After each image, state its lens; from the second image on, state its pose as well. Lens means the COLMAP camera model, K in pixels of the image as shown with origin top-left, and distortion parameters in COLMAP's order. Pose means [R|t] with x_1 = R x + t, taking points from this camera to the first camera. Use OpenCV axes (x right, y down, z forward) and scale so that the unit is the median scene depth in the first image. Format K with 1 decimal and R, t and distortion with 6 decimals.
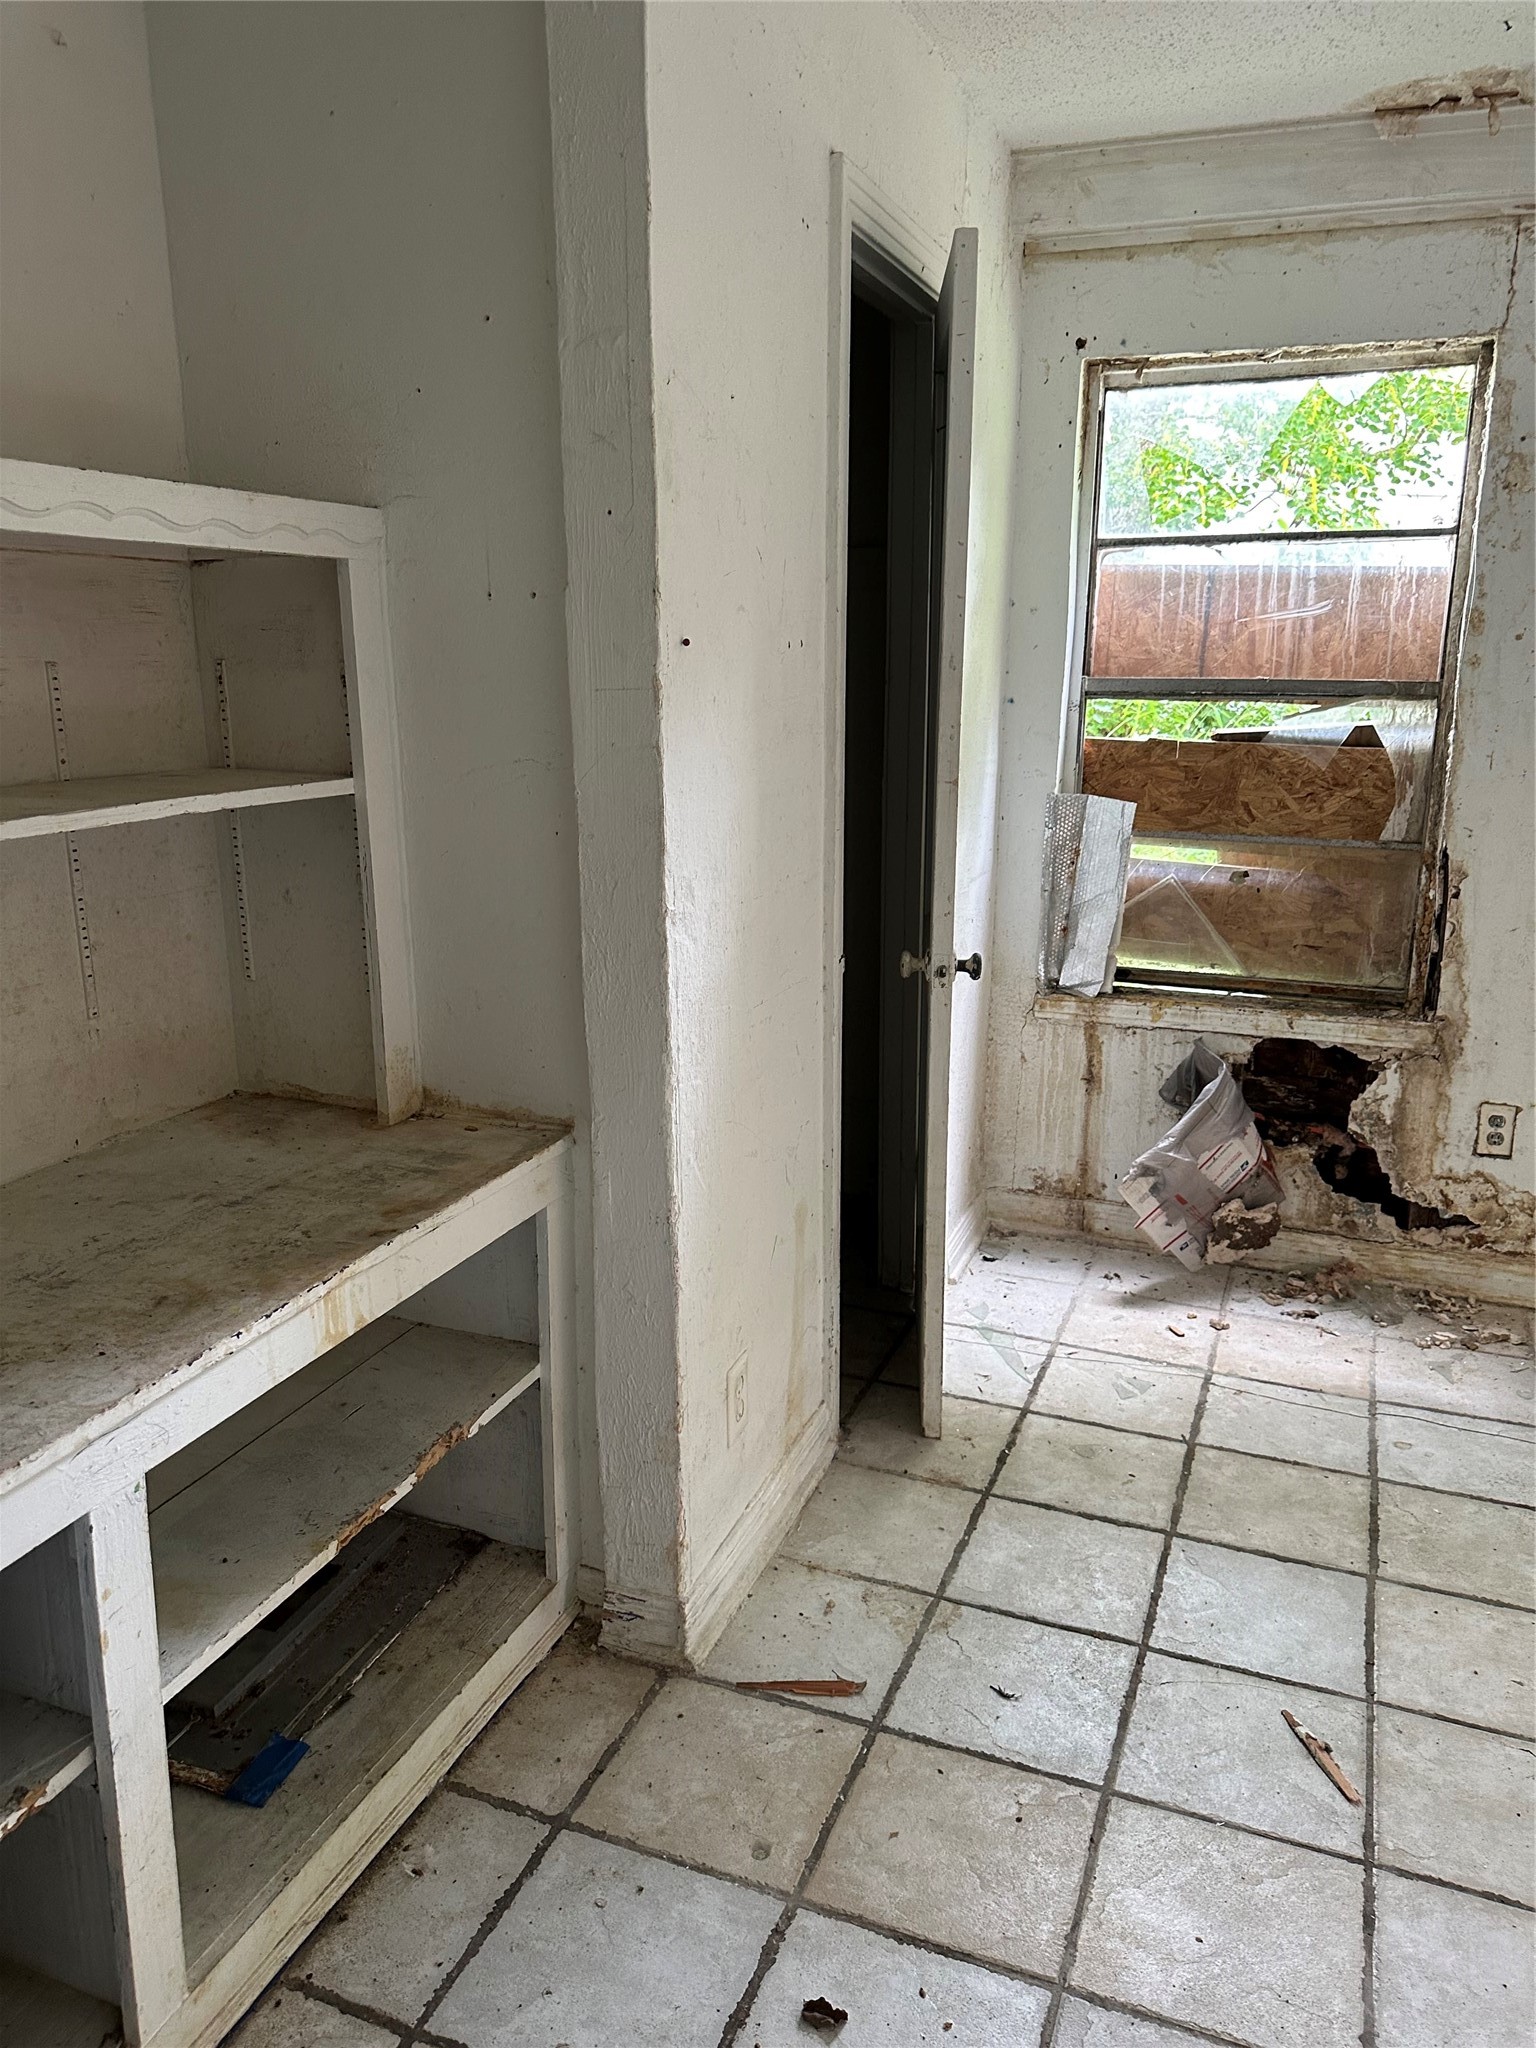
lens RADIAL K [[1467.2, 0, 775.9], [0, 1467.2, 1049.3], [0, 0, 1]] dist [0.002434, -0.000431]
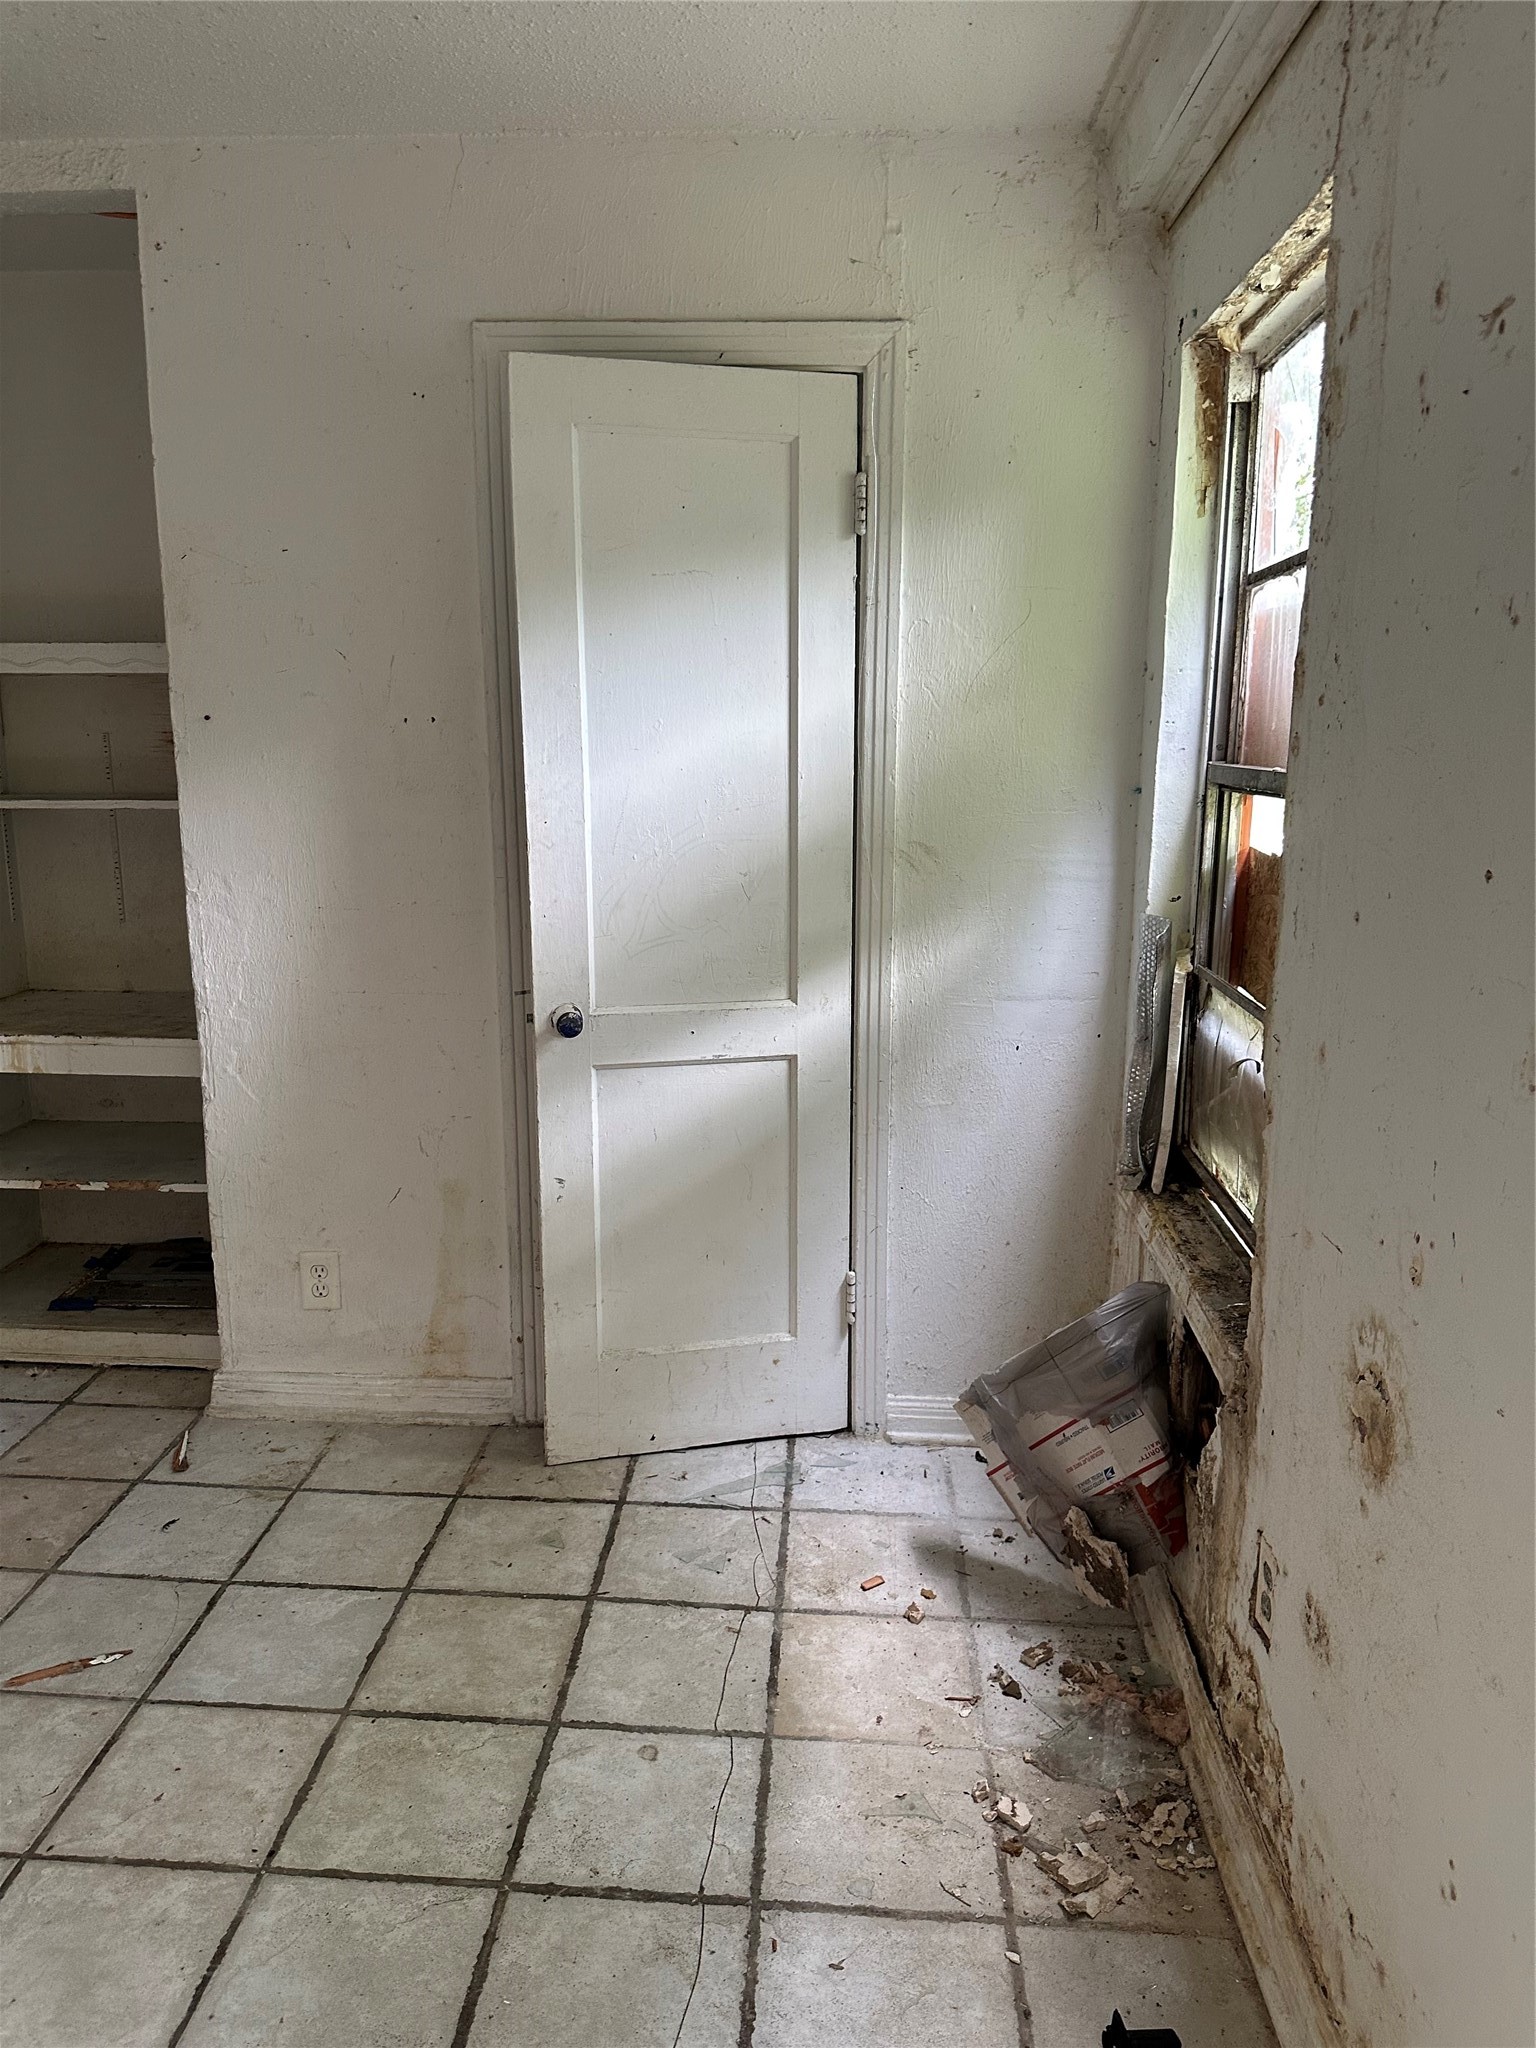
lens RADIAL K [[1455.1, 0, 711.3], [0, 1455.1, 1023.1], [0, 0, 1]] dist [0.037820, -0.045297]
pose [[0.288492, 0.175015, -0.941351, 1.145359], [-0.247309, 0.963412, 0.103324, -0.191060], [0.924992, 0.202996, 0.321220, 0.750022]]
